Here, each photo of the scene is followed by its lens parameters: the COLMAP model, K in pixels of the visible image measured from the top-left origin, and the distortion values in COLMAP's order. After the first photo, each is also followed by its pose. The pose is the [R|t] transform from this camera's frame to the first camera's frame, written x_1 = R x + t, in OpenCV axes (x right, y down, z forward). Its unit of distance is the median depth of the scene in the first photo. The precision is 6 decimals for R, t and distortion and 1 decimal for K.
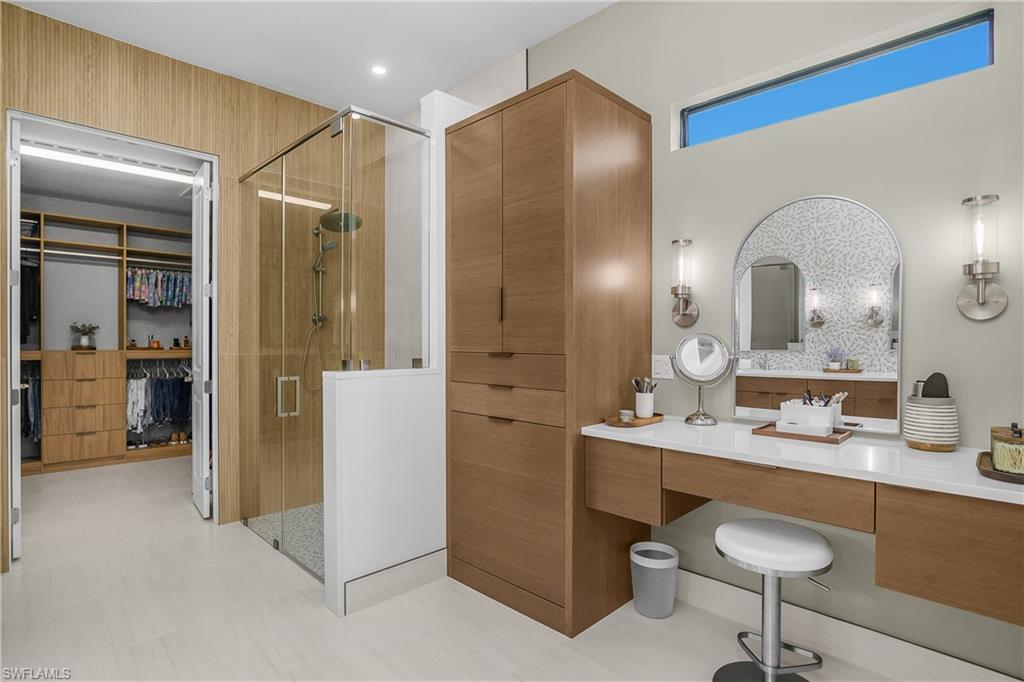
lens RADIAL K [[509.1, 0, 502.3], [0, 509.1, 344.8], [0, 0, 1]] dist [-0.026744, 0.009579]
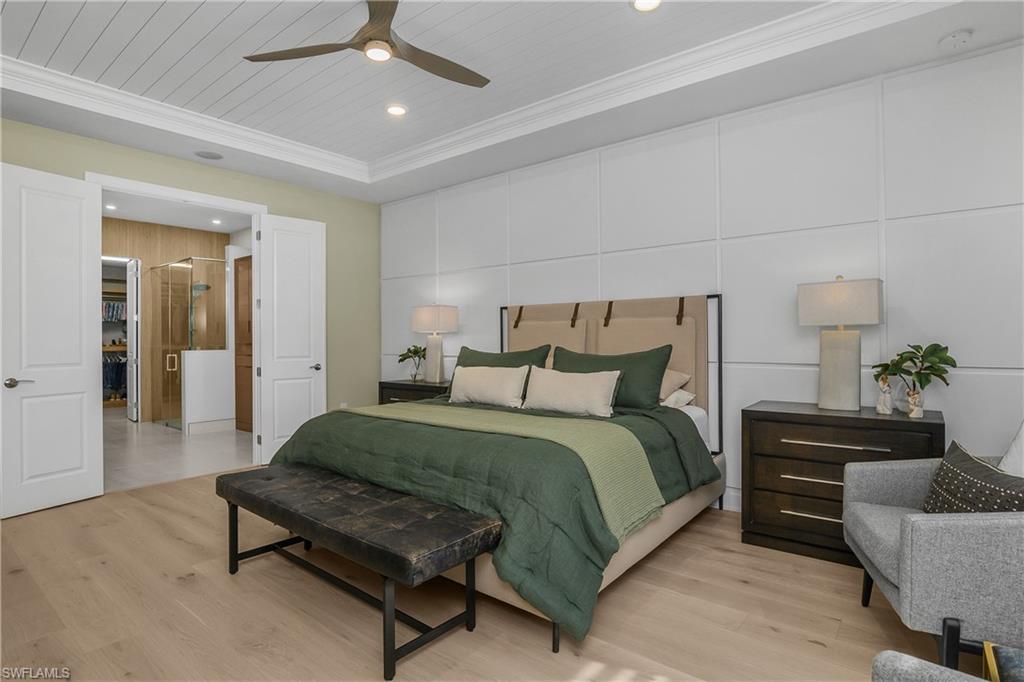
lens RADIAL K [[509.1, 0, 502.3], [0, 509.1, 344.8], [0, 0, 1]] dist [-0.026744, 0.009579]
pose [[0.993037, -0.002420, 0.117776, 0.727631], [0.002857, 0.999990, -0.003542, 0.022715], [-0.117767, 0.003854, 0.993034, -1.335138]]
